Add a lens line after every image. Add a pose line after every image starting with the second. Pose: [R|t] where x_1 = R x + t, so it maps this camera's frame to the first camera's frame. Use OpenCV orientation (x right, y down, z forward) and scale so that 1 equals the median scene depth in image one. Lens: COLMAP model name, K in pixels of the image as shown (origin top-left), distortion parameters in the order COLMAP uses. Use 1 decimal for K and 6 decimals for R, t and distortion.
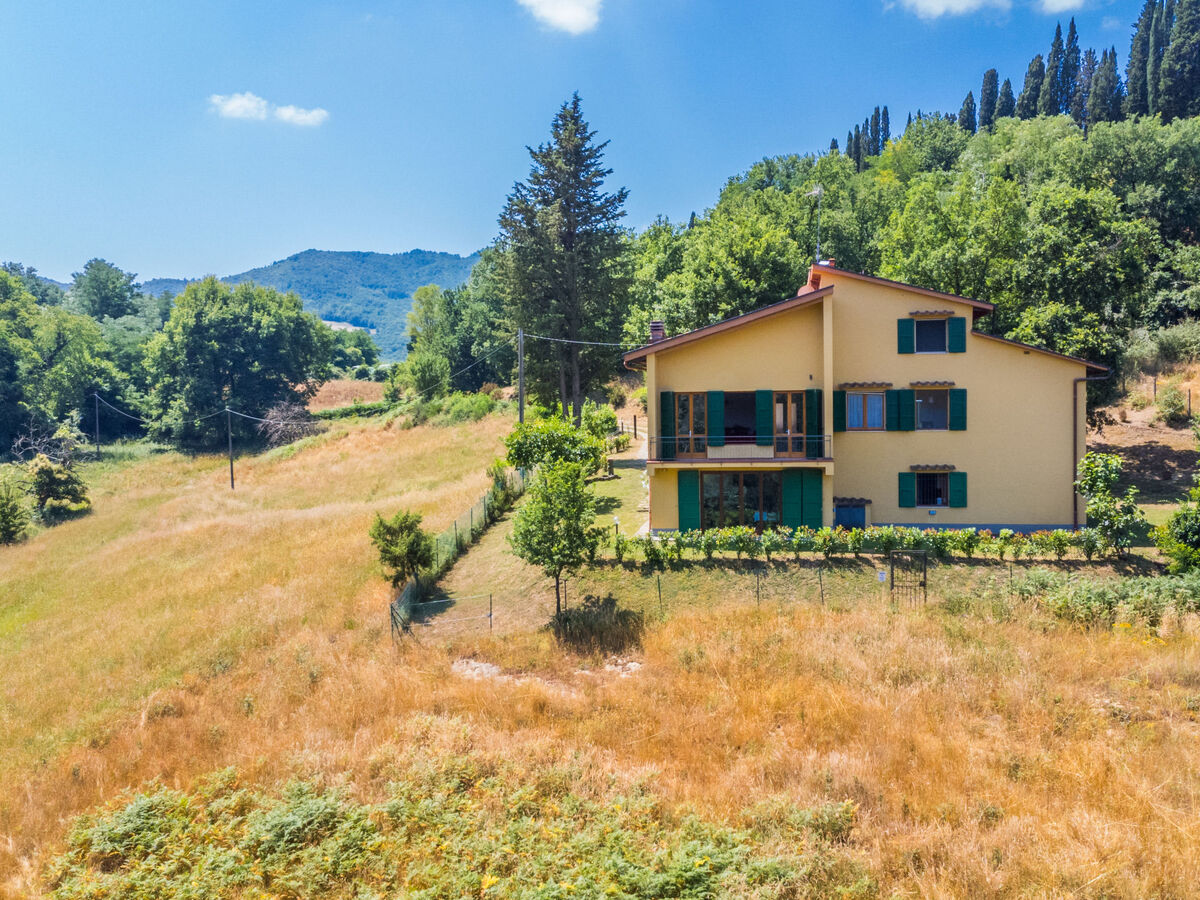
lens RADIAL K [[1215.7, 0, 608.2], [0, 1215.7, 446.6], [0, 0, 1]] dist [0.004985, 0.030426]
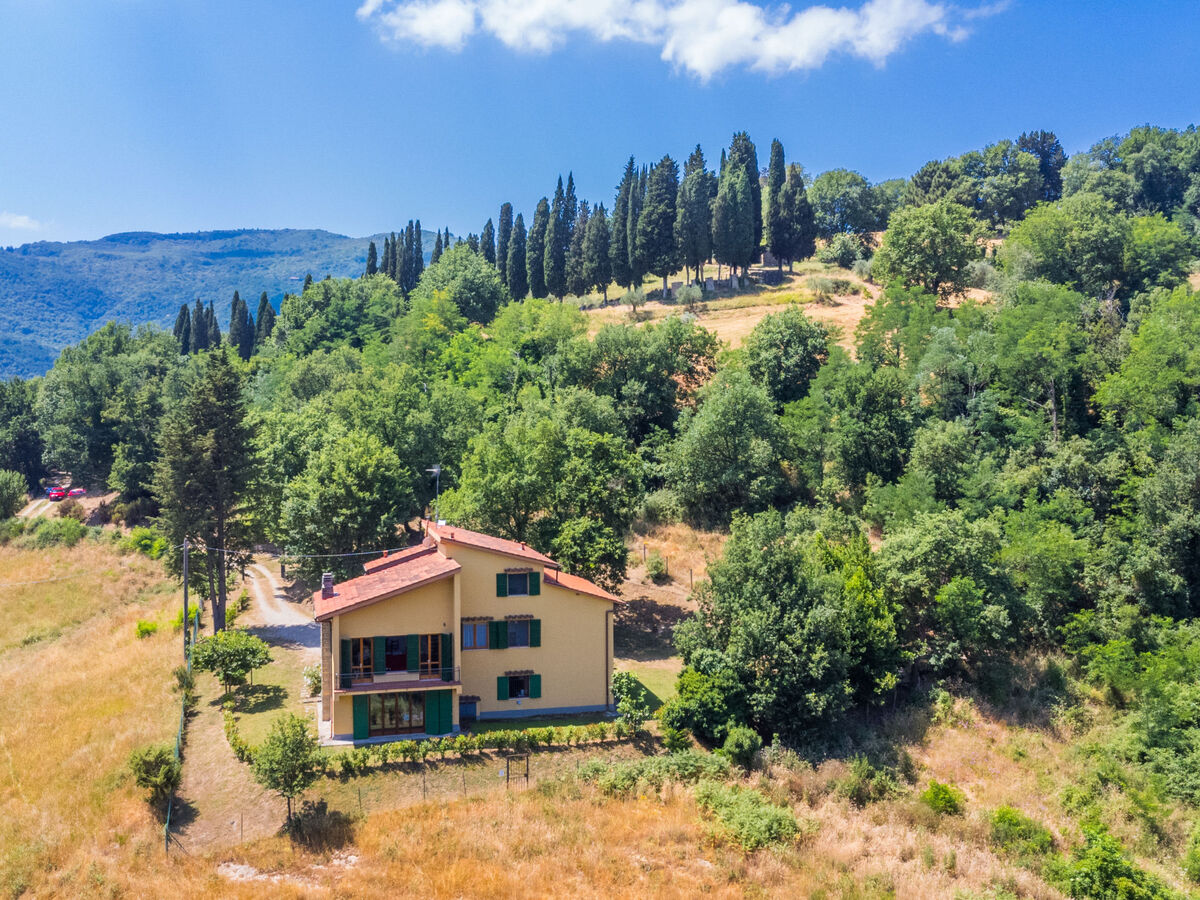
lens RADIAL K [[1206.5, 0, 582.7], [0, 1206.5, 427.2], [0, 0, 1]] dist [0.015558, 0.038403]
pose [[0.925650, -0.000754, 0.378381, -0.222940], [0.005941, 0.999904, -0.012539, -0.265085], [-0.378335, 0.013855, 0.925565, -0.409370]]
